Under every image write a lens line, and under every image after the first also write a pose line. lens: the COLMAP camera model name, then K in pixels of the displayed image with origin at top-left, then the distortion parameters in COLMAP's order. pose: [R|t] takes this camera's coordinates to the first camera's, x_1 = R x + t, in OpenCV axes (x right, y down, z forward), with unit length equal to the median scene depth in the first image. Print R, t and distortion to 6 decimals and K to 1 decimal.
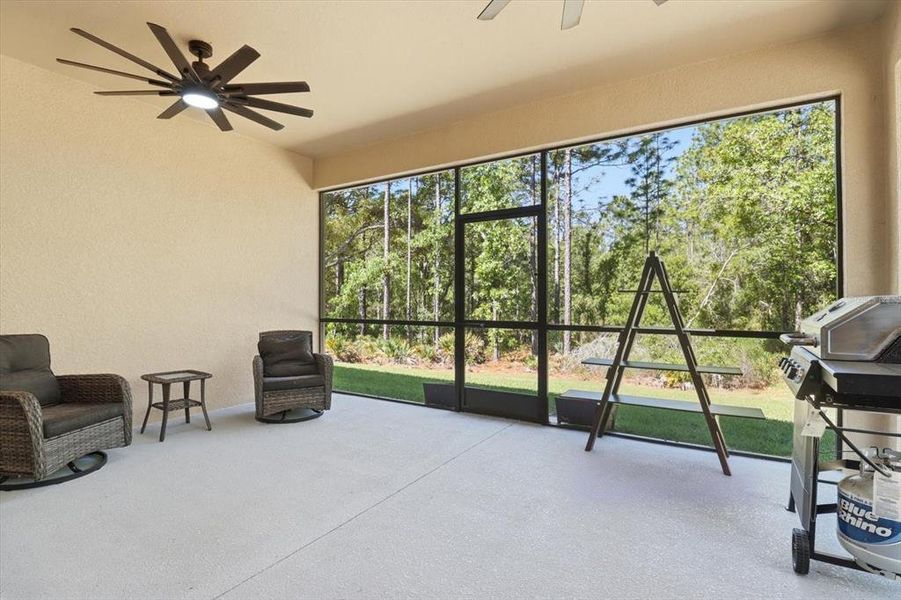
lens RADIAL K [[420.5, 0, 450.5], [0, 420.5, 300.0], [0, 0, 1]] dist [-0.010460, -0.000825]
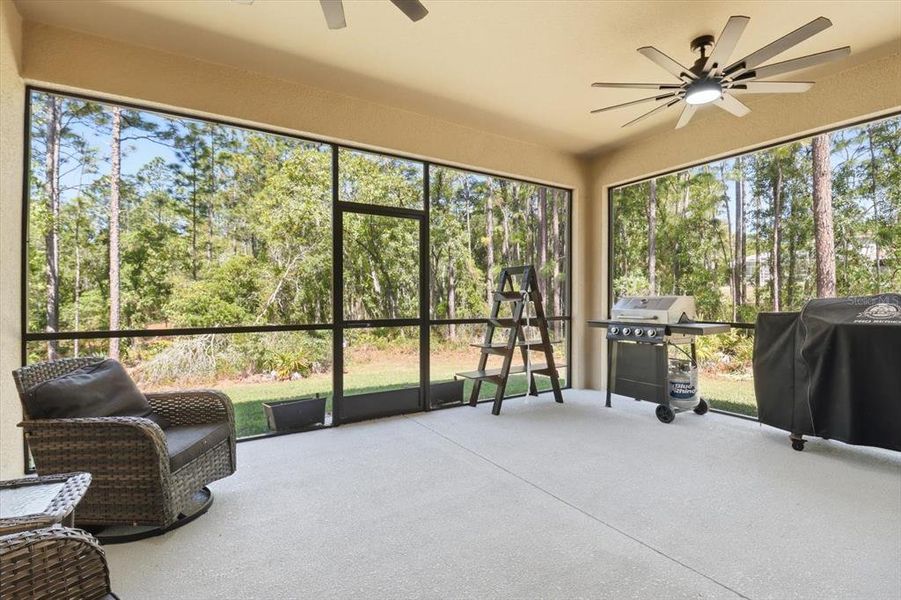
lens RADIAL K [[420.5, 0, 450.5], [0, 420.5, 300.0], [0, 0, 1]] dist [-0.010460, -0.000825]
pose [[0.457748, -0.002313, 0.889079, -0.649443], [0.000099, 0.999997, 0.002550, 0.002600], [-0.889082, -0.001079, 0.457746, 0.395217]]
